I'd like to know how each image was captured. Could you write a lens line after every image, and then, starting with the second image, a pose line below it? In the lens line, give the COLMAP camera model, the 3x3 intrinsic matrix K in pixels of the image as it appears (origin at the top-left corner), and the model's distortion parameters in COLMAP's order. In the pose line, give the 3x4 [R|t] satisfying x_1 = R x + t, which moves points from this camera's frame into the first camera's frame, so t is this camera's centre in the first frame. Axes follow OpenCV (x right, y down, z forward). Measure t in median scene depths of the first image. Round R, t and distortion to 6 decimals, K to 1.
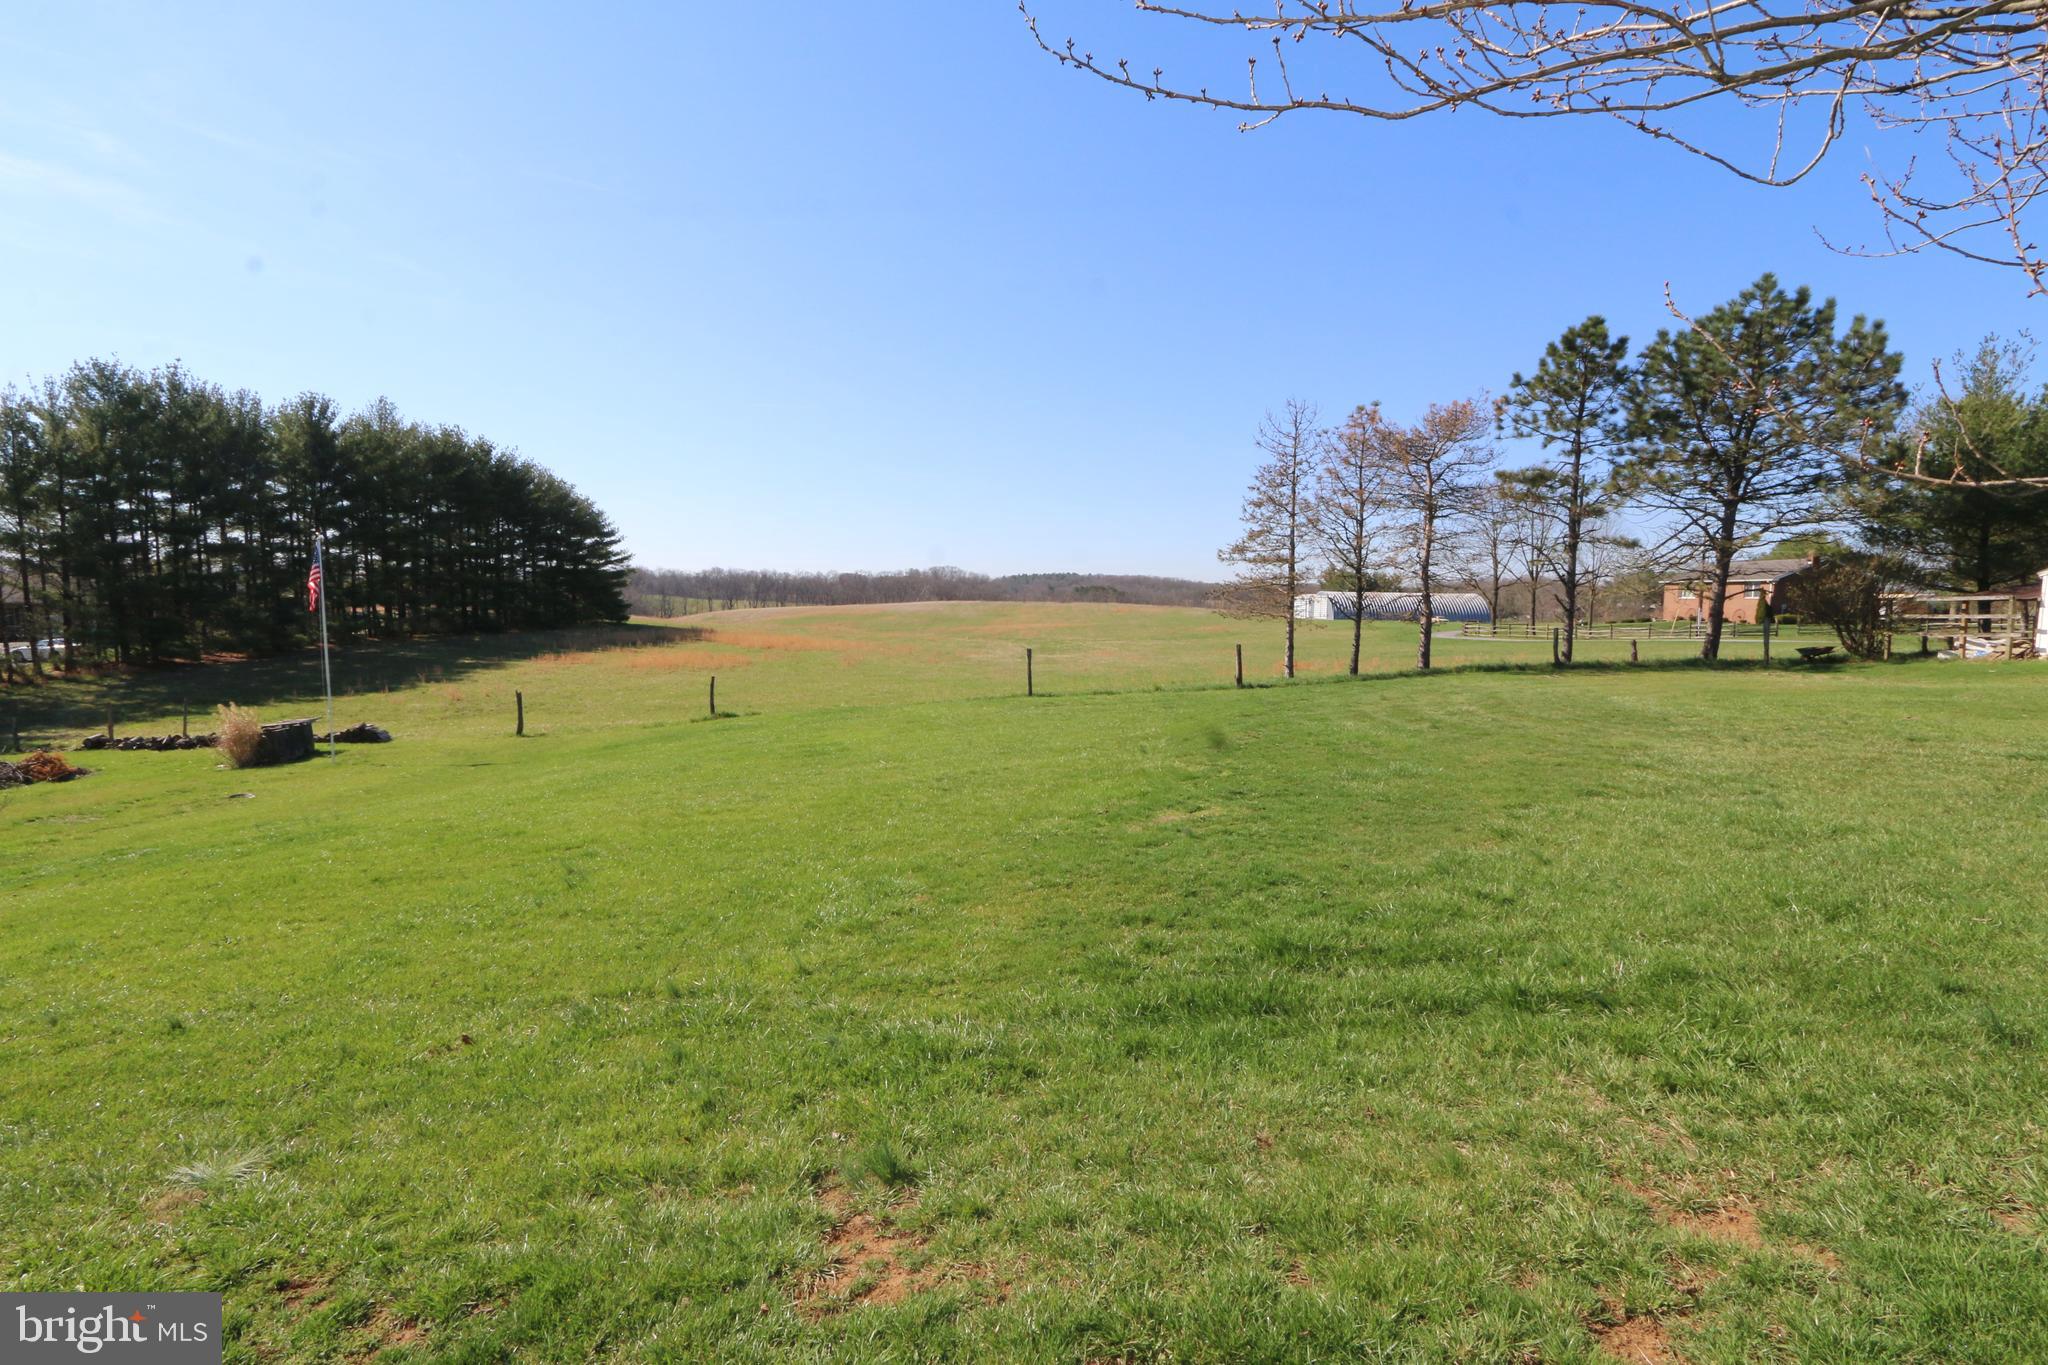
lens RADIAL K [[946.3, 0, 1012.1], [0, 946.3, 673.1], [0, 0, 1]] dist [-0.018852, 0.004430]
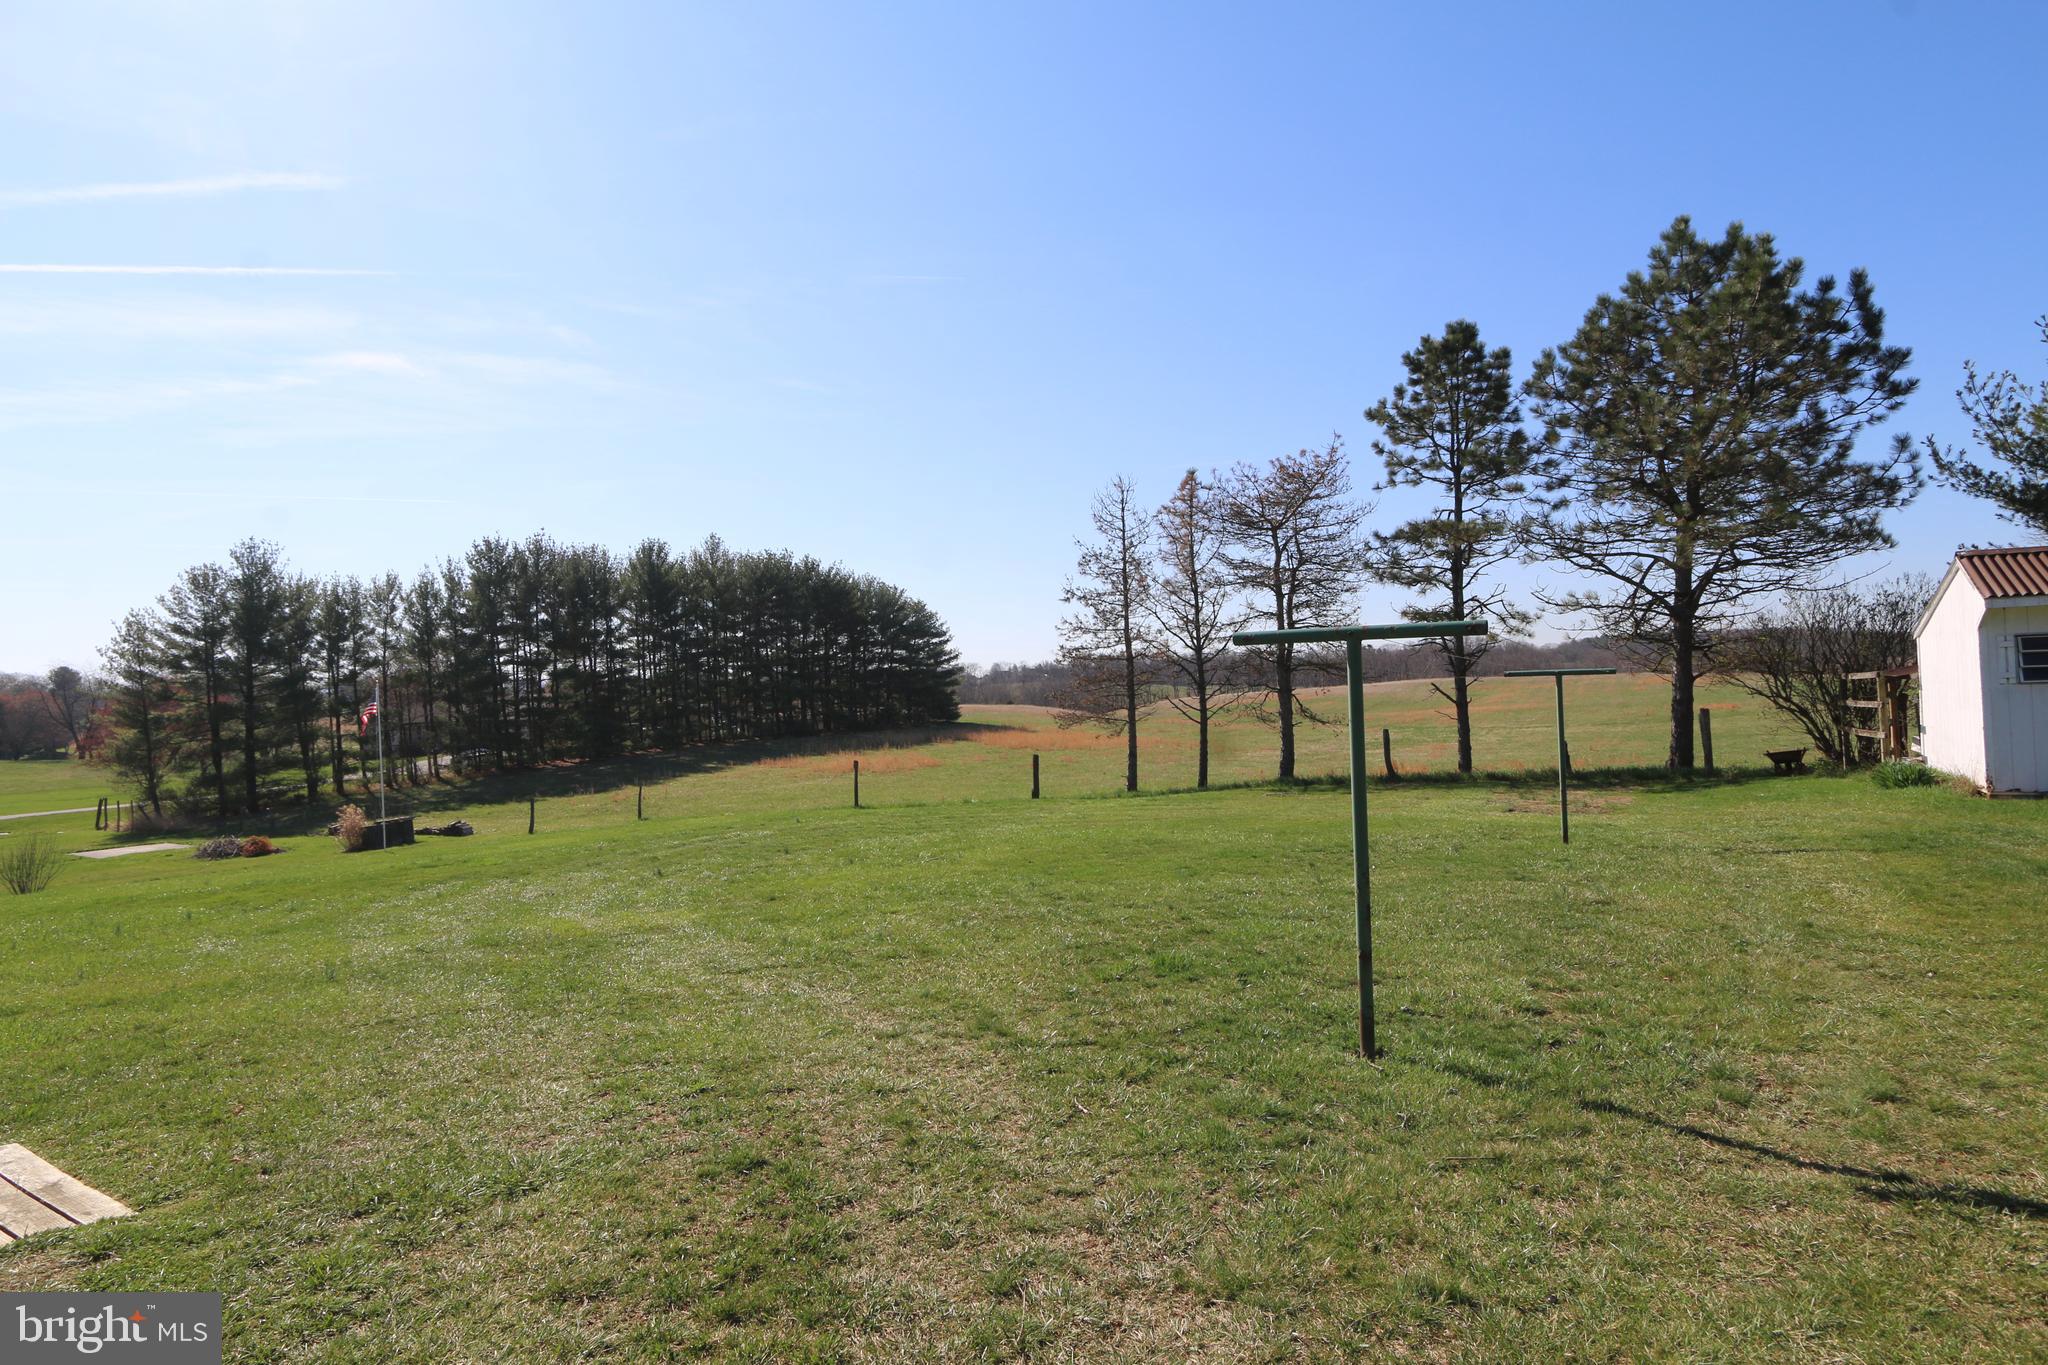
lens RADIAL K [[1080.5, 0, 1009.8], [0, 1080.5, 687.6], [0, 0, 1]] dist [-0.002525, 0.000279]
pose [[0.875350, -0.038483, -0.481955, 0.391361], [0.004355, 0.997414, -0.071732, -0.010429], [0.483470, 0.060692, 0.873255, 0.036427]]
